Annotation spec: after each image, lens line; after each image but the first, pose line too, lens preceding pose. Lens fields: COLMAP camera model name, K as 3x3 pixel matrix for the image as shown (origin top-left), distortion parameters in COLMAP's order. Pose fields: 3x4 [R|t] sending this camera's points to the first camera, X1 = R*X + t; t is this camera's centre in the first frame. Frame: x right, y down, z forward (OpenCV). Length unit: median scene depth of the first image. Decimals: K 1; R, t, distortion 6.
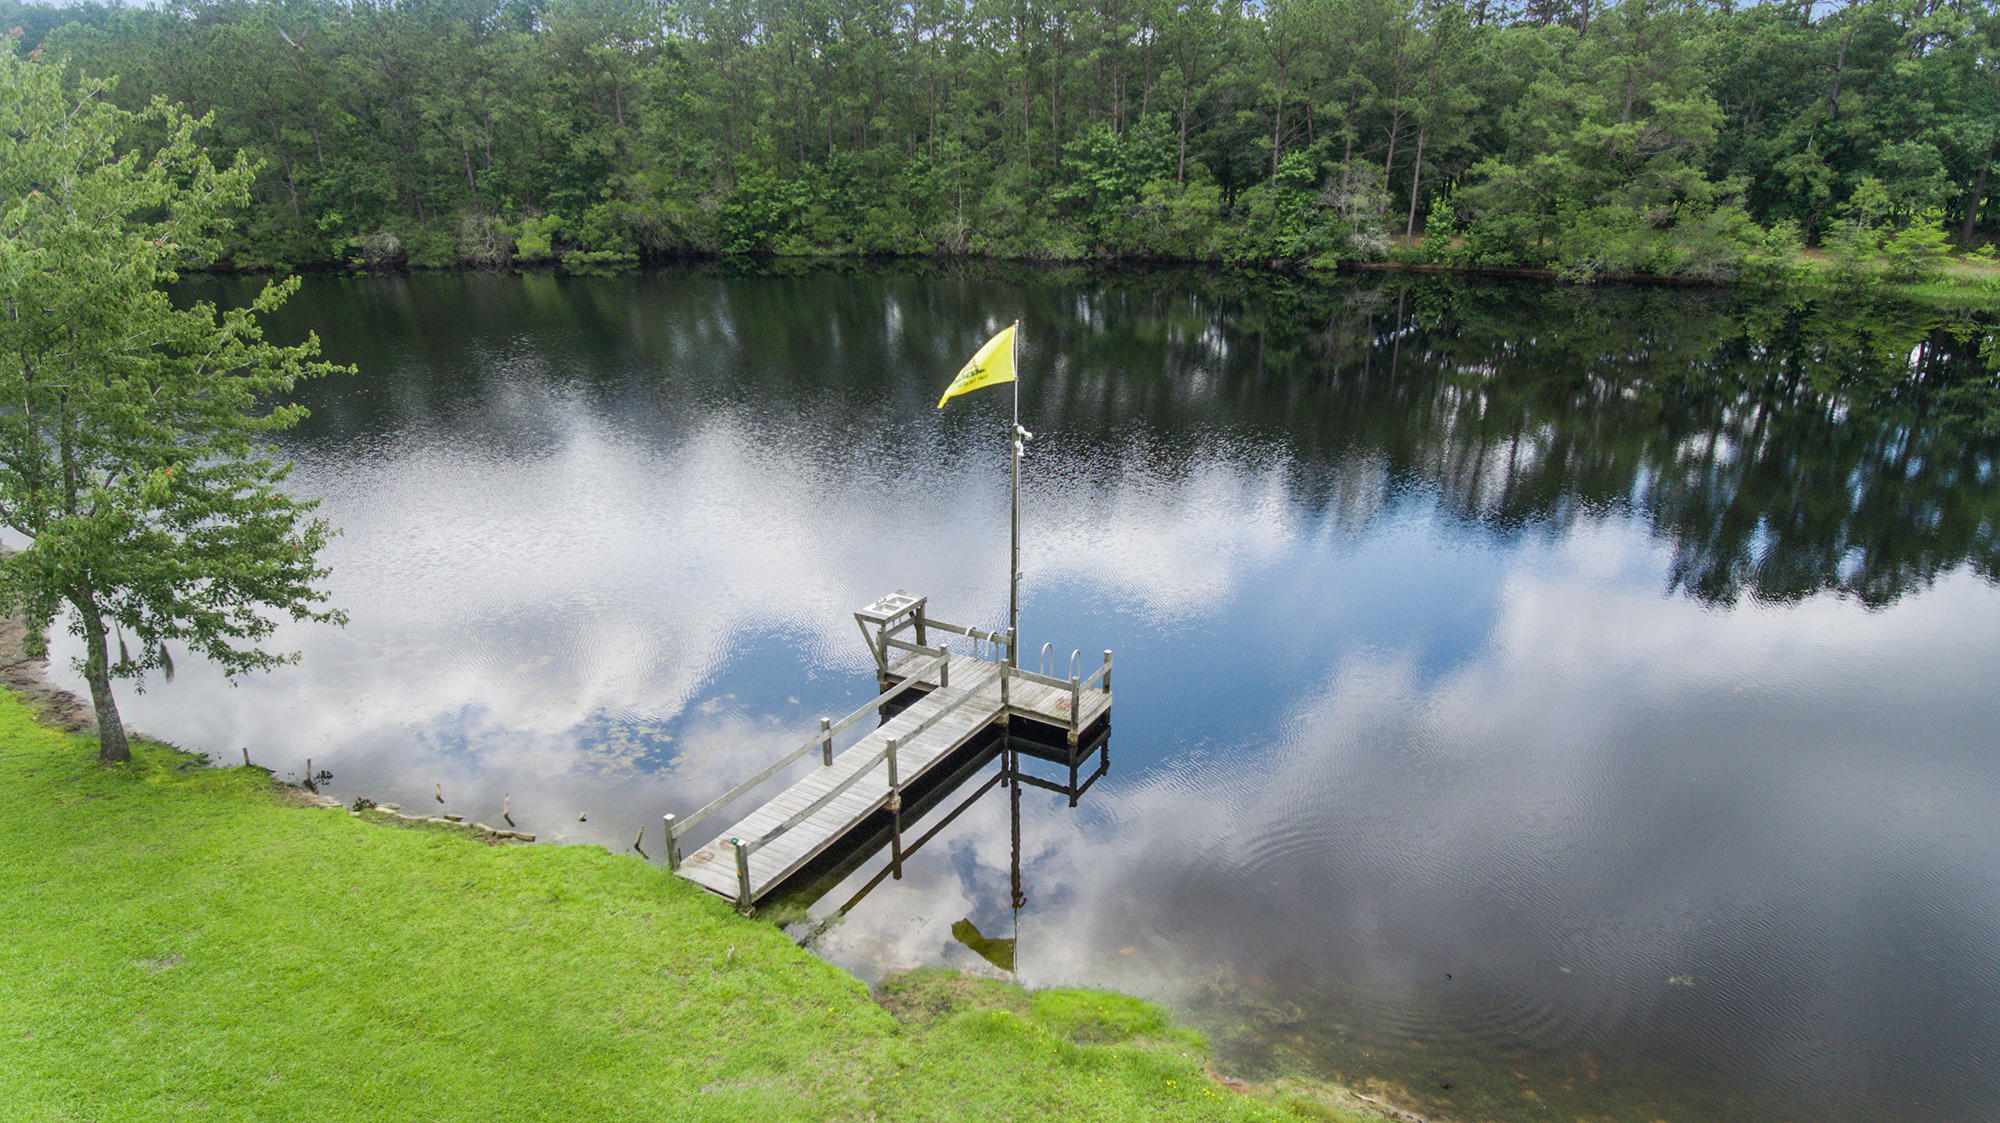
lens RADIAL K [[1187.6, 0, 997.8], [0, 1187.6, 612.8], [0, 0, 1]] dist [-0.037494, 0.025821]
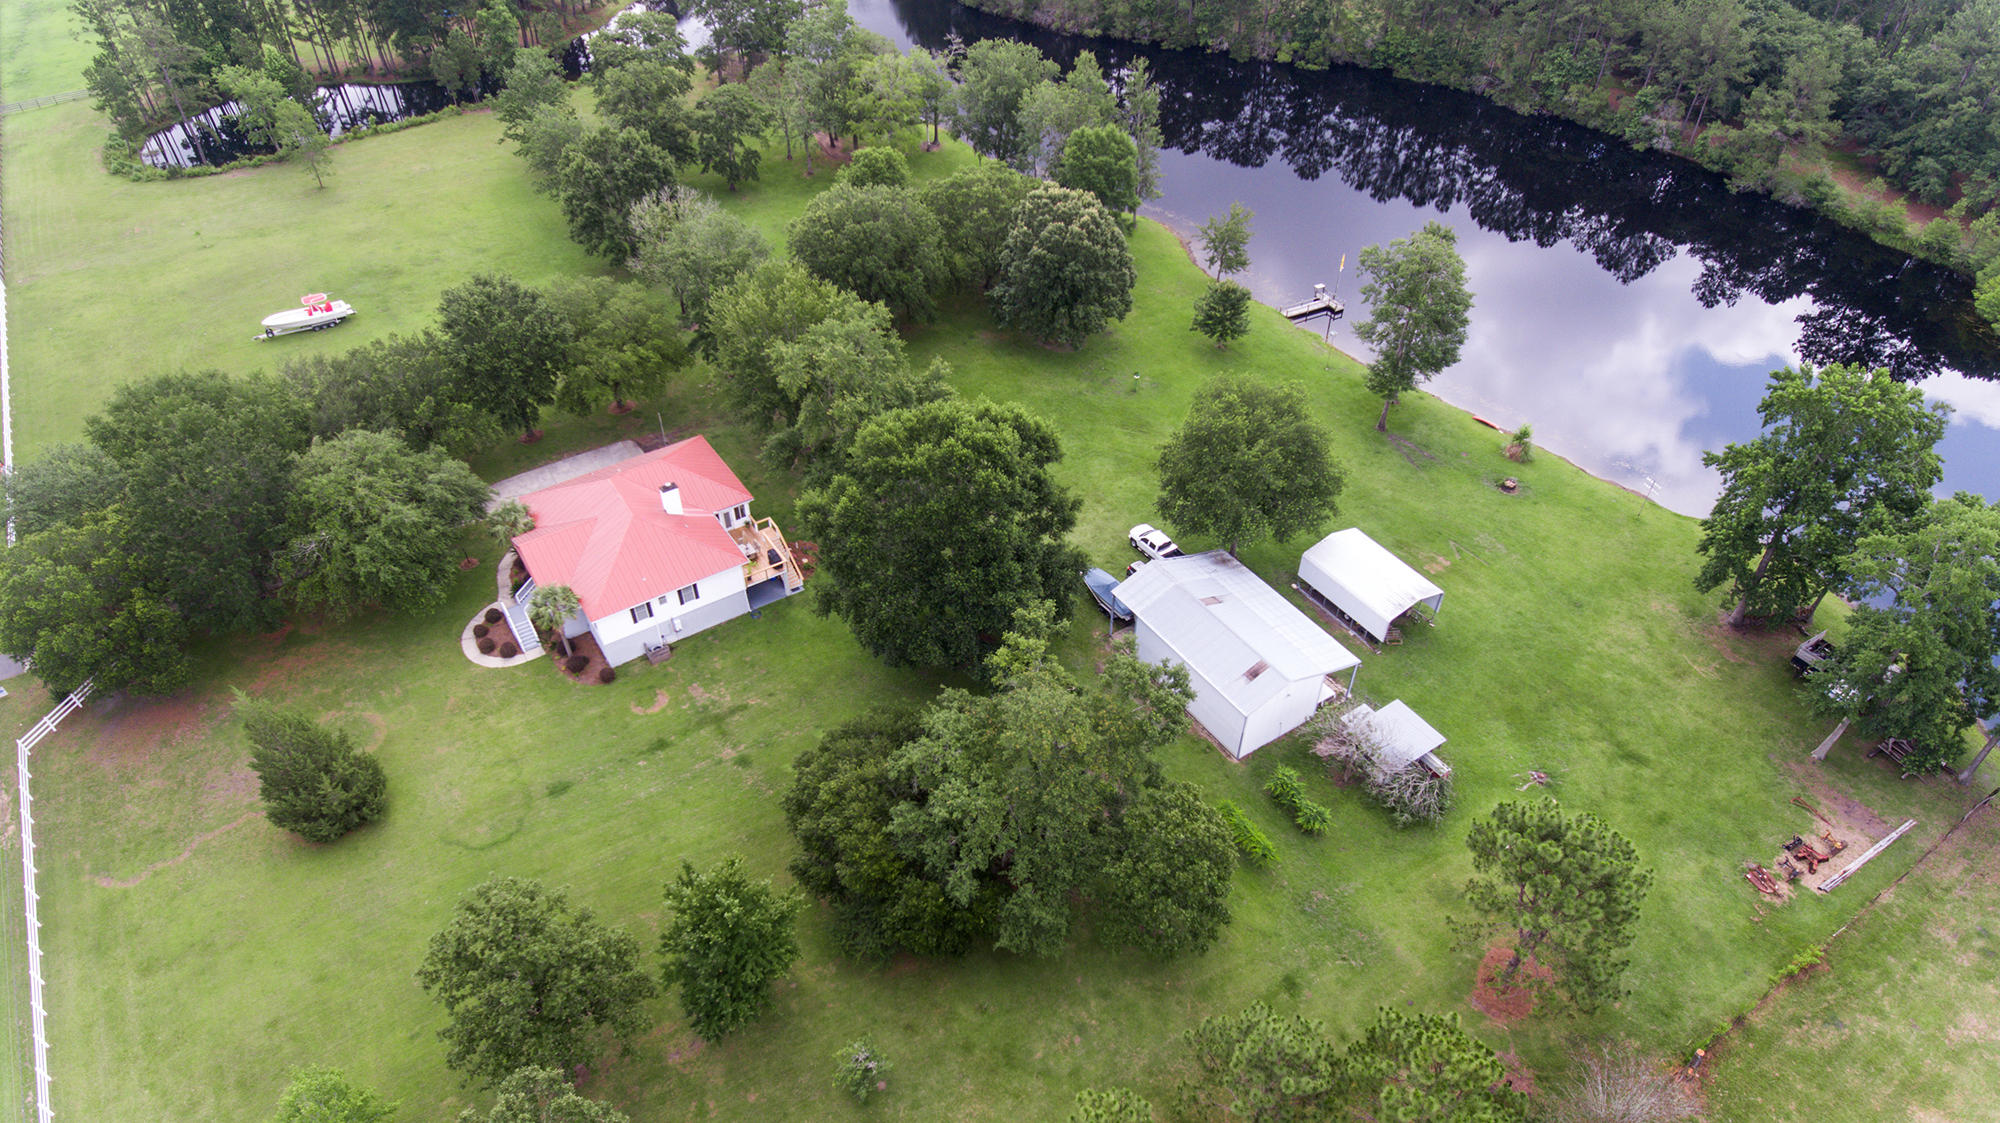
lens RADIAL K [[1165.7, 0, 982.4], [0, 1165.7, 627.0], [0, 0, 1]] dist [-0.005645, -0.011151]
pose [[0.849628, 0.361984, -0.383536, 0.357594], [-0.192828, 0.890114, 0.412933, -0.151720], [0.490866, -0.276883, 0.826067, -1.408365]]
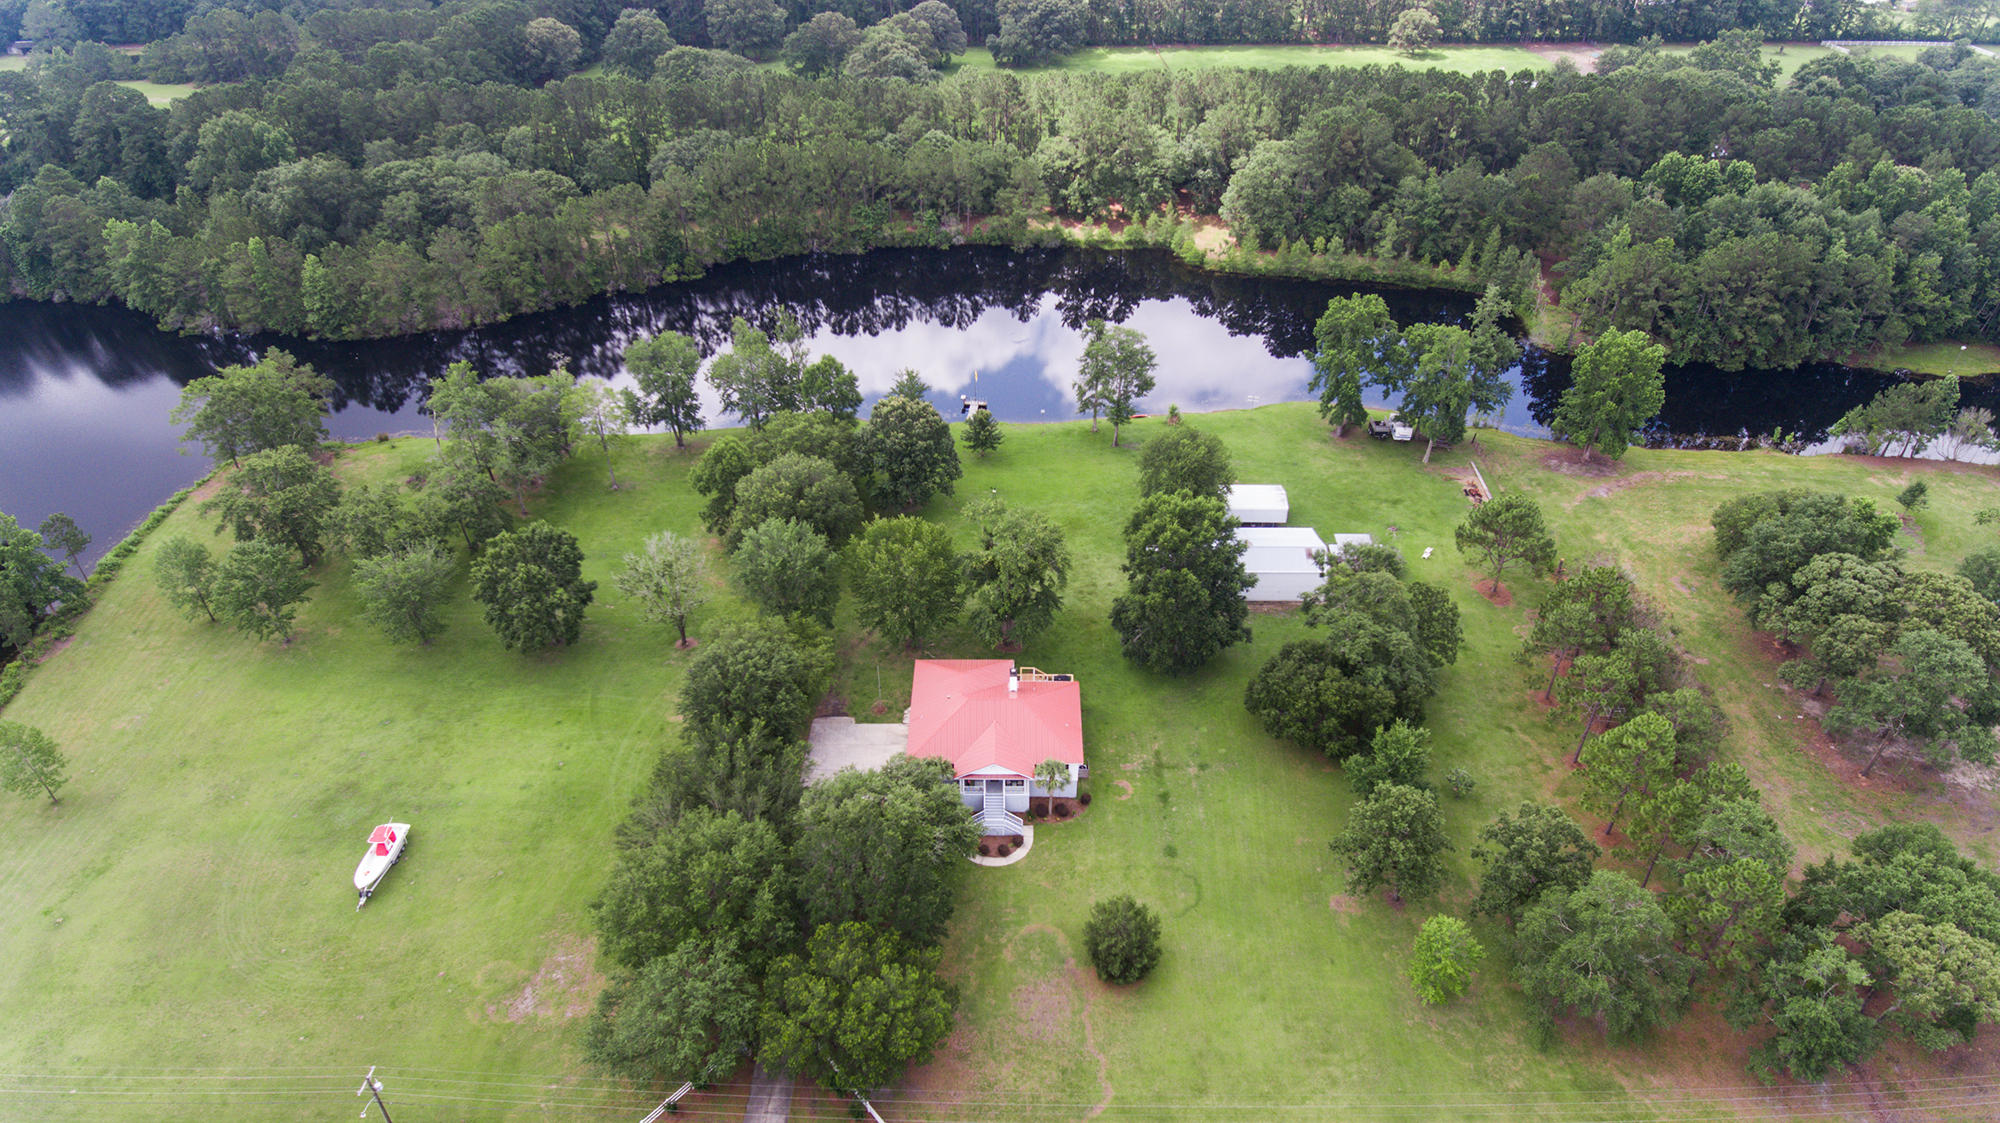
lens RADIAL K [[1185.8, 0, 986.2], [0, 1185.8, 620.7], [0, 0, 1]] dist [-0.028310, 0.025689]
pose [[0.911300, -0.260847, 0.318578, -0.818912], [0.161768, 0.938333, 0.305554, -0.287181], [-0.378635, -0.226916, 0.897299, -1.929682]]
